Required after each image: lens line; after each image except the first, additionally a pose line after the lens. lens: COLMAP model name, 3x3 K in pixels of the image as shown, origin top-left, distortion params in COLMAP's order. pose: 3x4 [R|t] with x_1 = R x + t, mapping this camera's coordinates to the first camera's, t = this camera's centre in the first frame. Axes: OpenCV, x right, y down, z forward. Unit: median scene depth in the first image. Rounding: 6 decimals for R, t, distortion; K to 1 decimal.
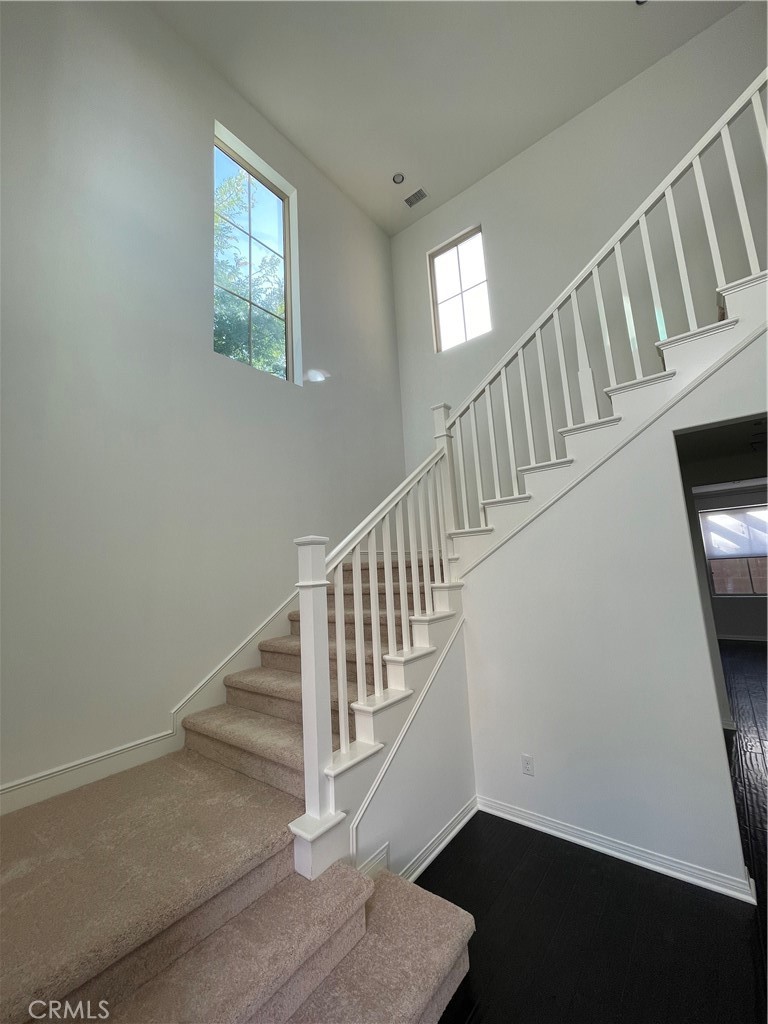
lens RADIAL K [[417.1, 0, 383.6], [0, 417.1, 508.1], [0, 0, 1]] dist [-0.004924, 0.001154]
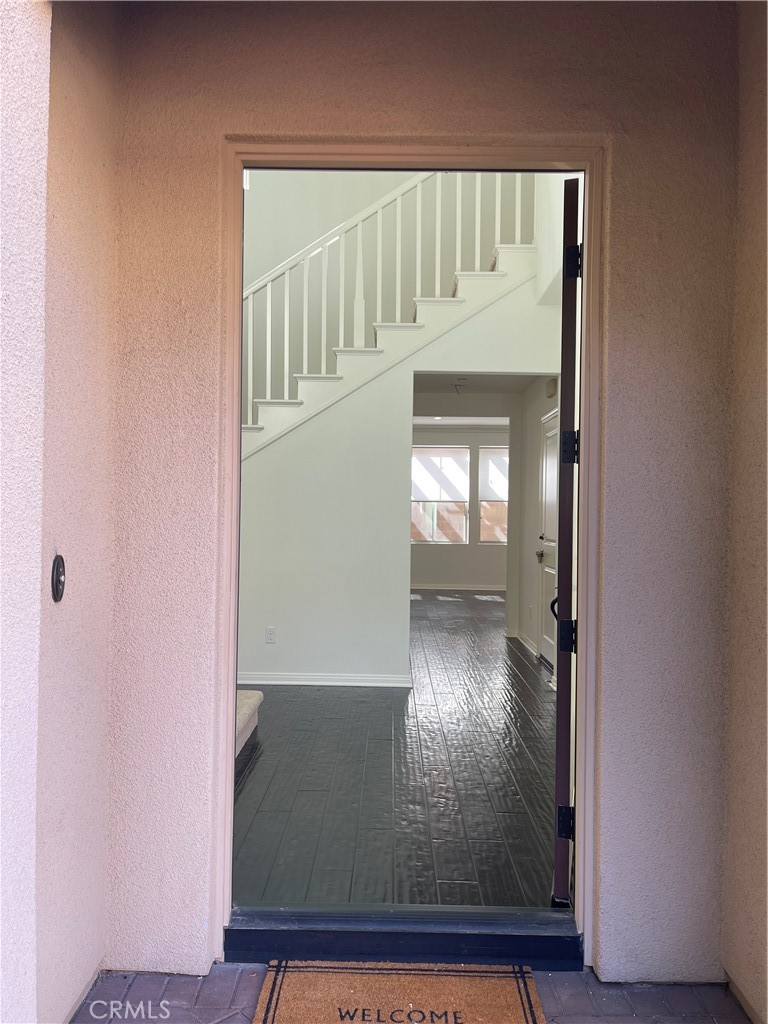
lens RADIAL K [[796.2, 0, 381.9], [0, 796.2, 511.2], [0, 0, 1]] dist [0.008066, 0.001980]
pose [[0.786977, 0.072420, 0.612718, -0.779646], [-0.147554, 0.986361, 0.072935, 0.072908], [-0.599079, -0.147807, 0.786929, -0.861429]]
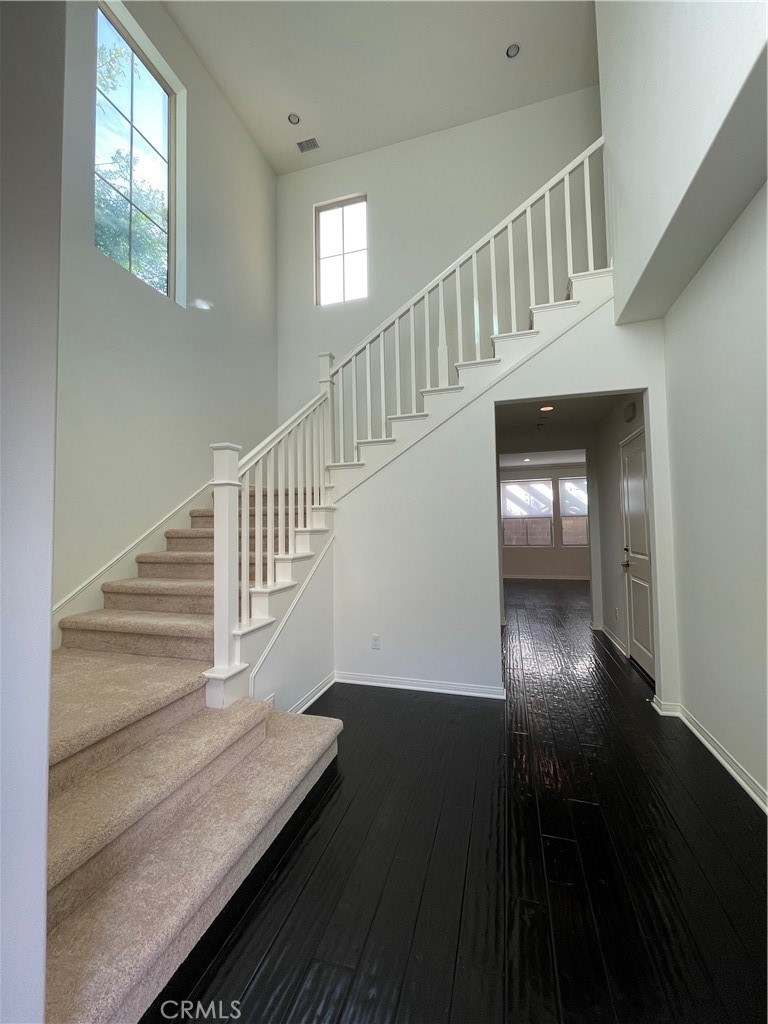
lens RADIAL K [[417.1, 0, 385.4], [0, 417.1, 513.2], [0, 0, 1]] dist [-0.004924, 0.001154]
pose [[0.925353, 0.053197, 0.375357, -0.146557], [-0.089121, 0.992884, 0.078992, 0.100372], [-0.368483, -0.106547, 0.923508, -0.197049]]
